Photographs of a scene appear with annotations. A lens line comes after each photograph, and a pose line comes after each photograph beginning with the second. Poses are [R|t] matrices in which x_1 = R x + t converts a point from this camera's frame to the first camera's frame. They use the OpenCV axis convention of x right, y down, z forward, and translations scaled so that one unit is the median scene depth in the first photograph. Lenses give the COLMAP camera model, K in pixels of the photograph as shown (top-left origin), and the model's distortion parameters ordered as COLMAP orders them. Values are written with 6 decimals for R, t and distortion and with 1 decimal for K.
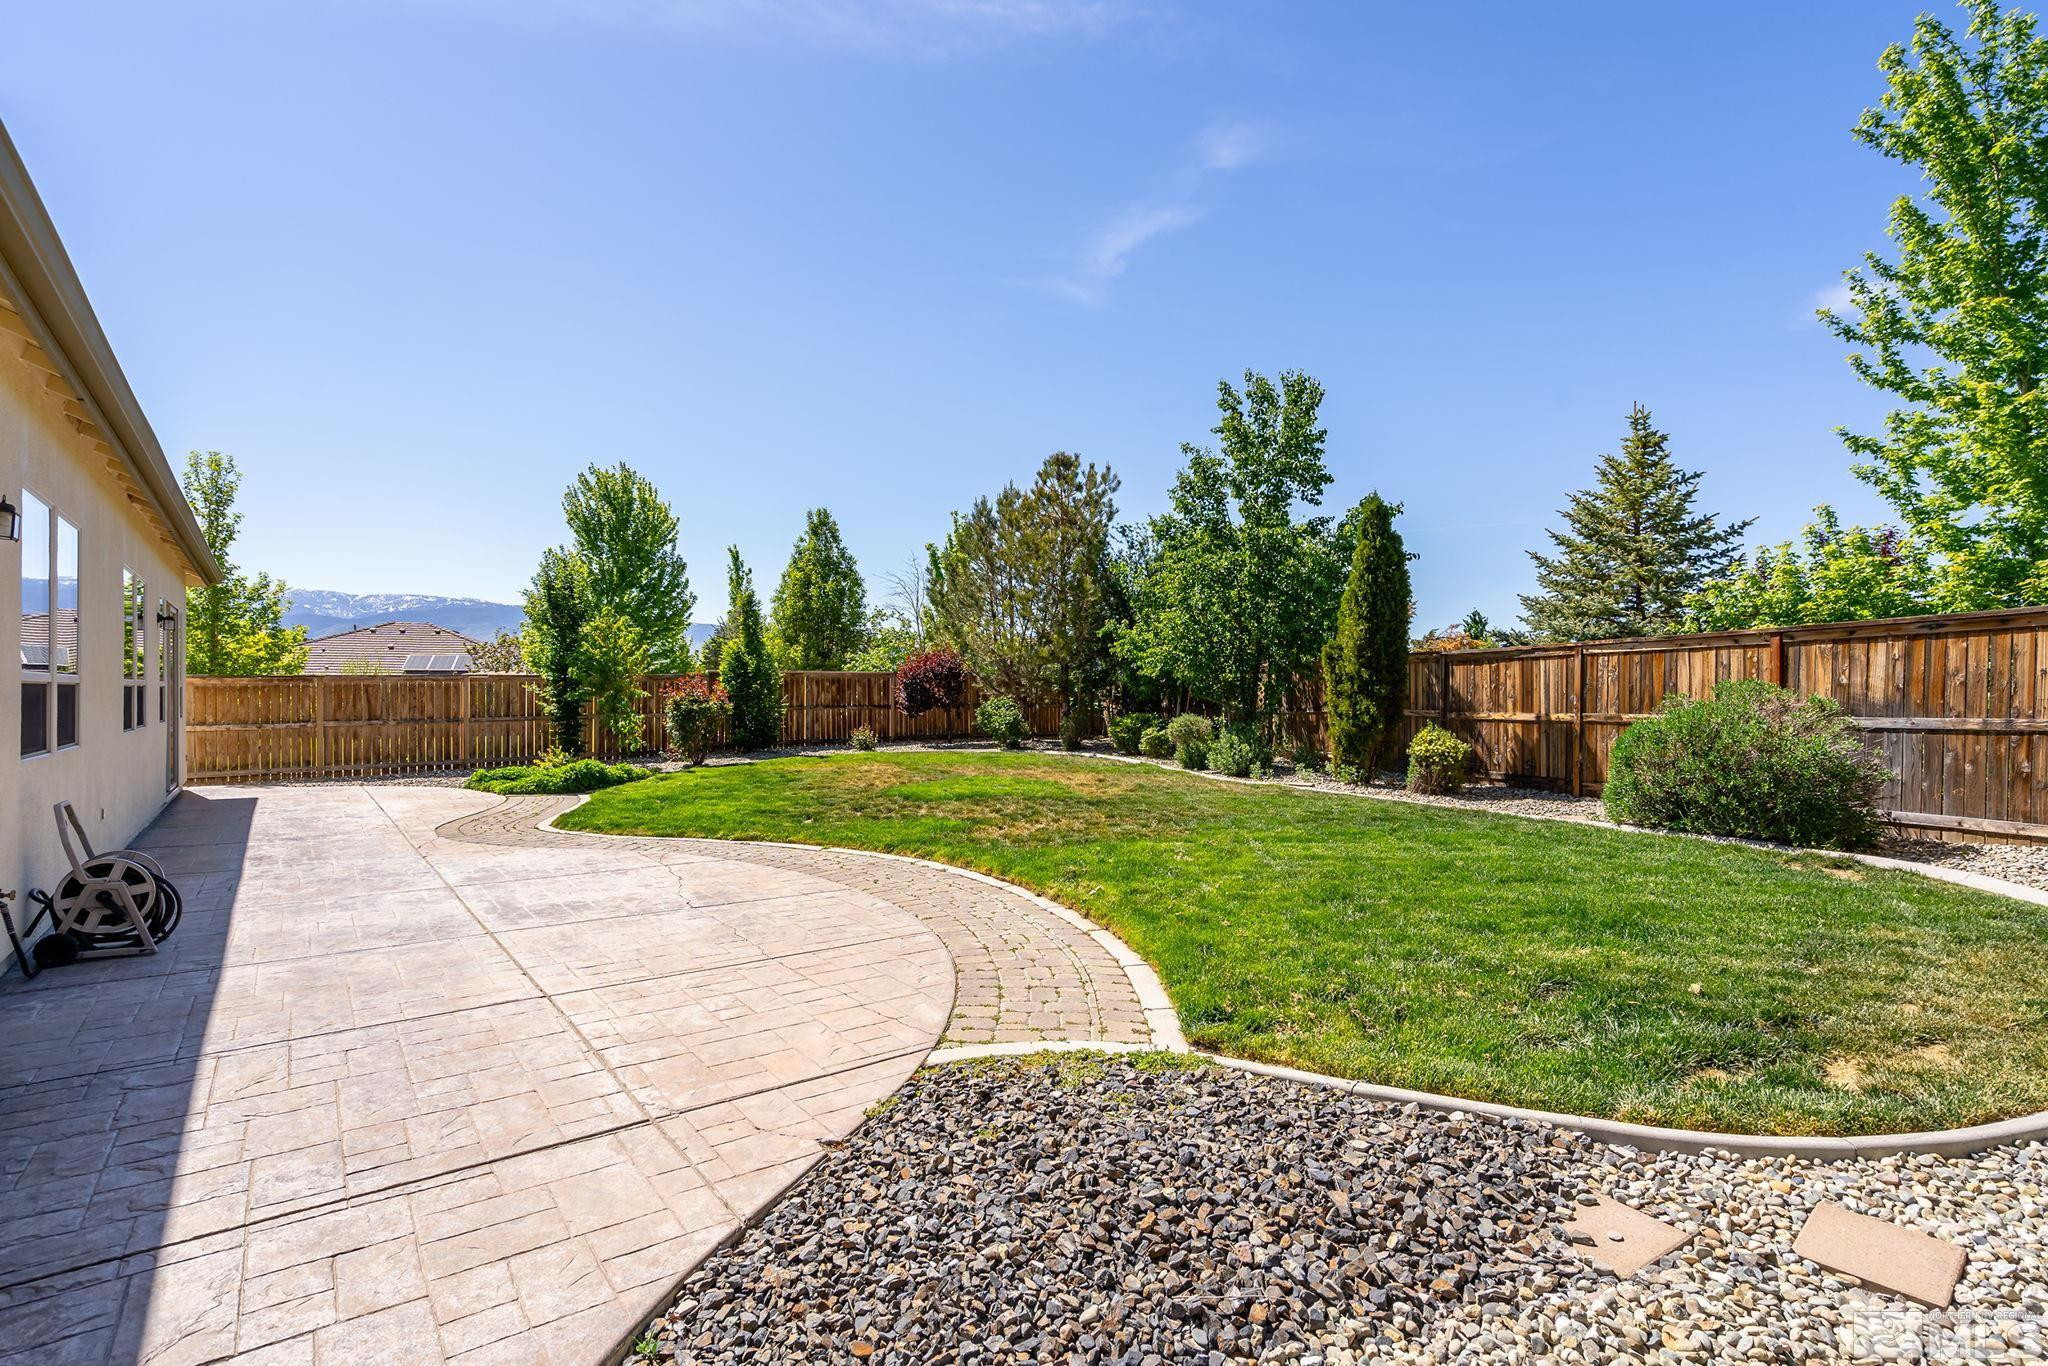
lens RADIAL K [[956.8, 0, 1028.3], [0, 956.8, 676.3], [0, 0, 1]] dist [0.001051, 0.000603]
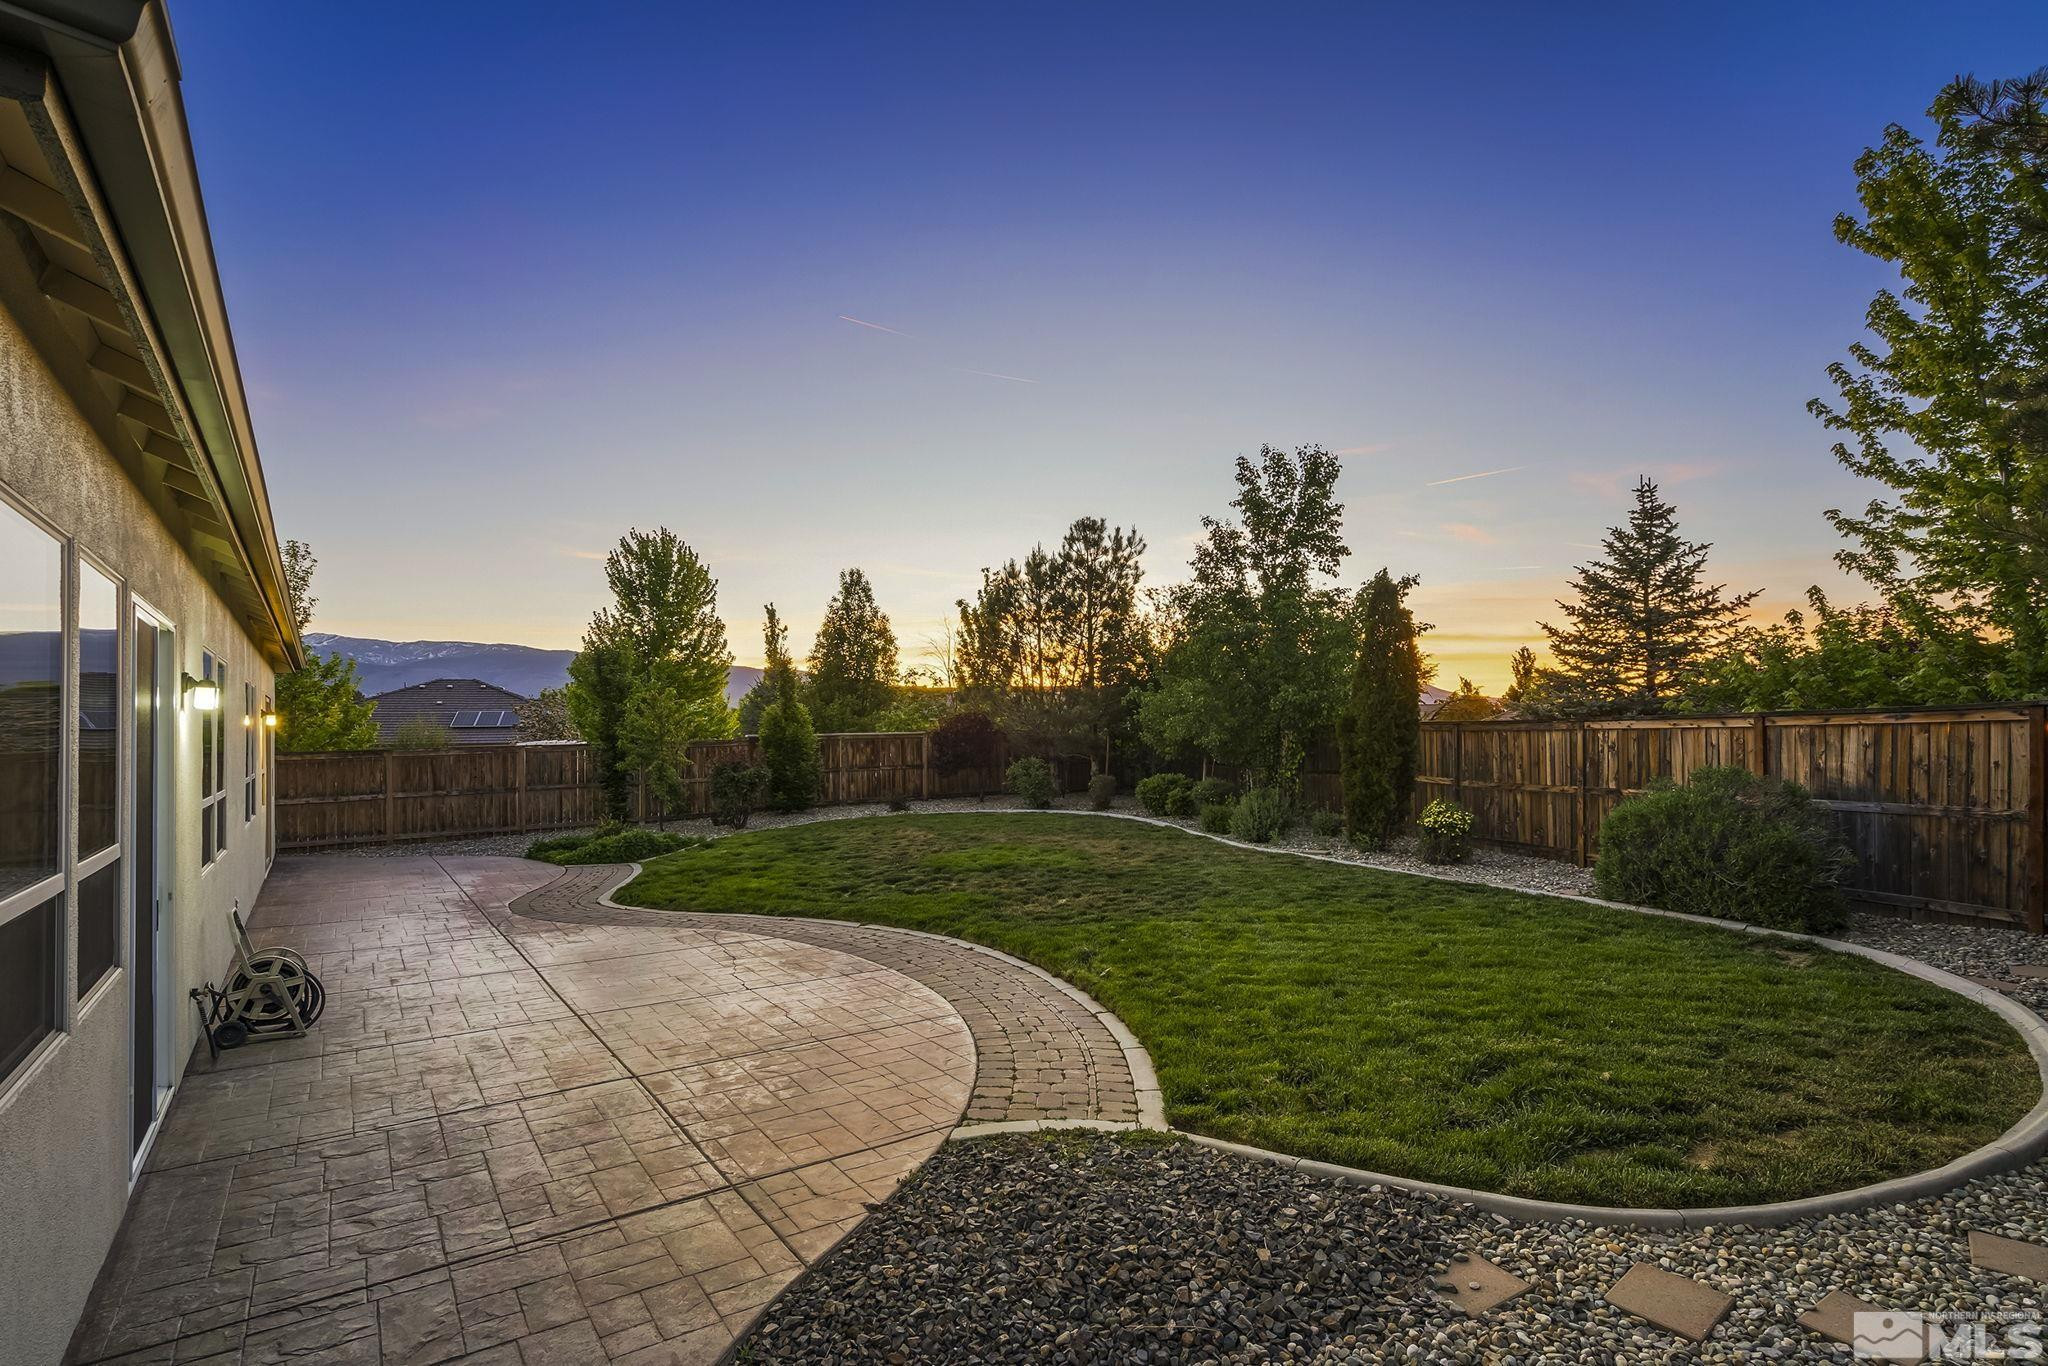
lens RADIAL K [[967.6, 0, 1025.2], [0, 967.6, 704.7], [0, 0, 1]] dist [0.000872, 0.000569]
pose [[0.999178, -0.011158, -0.038978, 0.032404], [0.010576, 0.999830, -0.015109, -0.094942], [0.039140, 0.014684, 0.999126, -0.173260]]
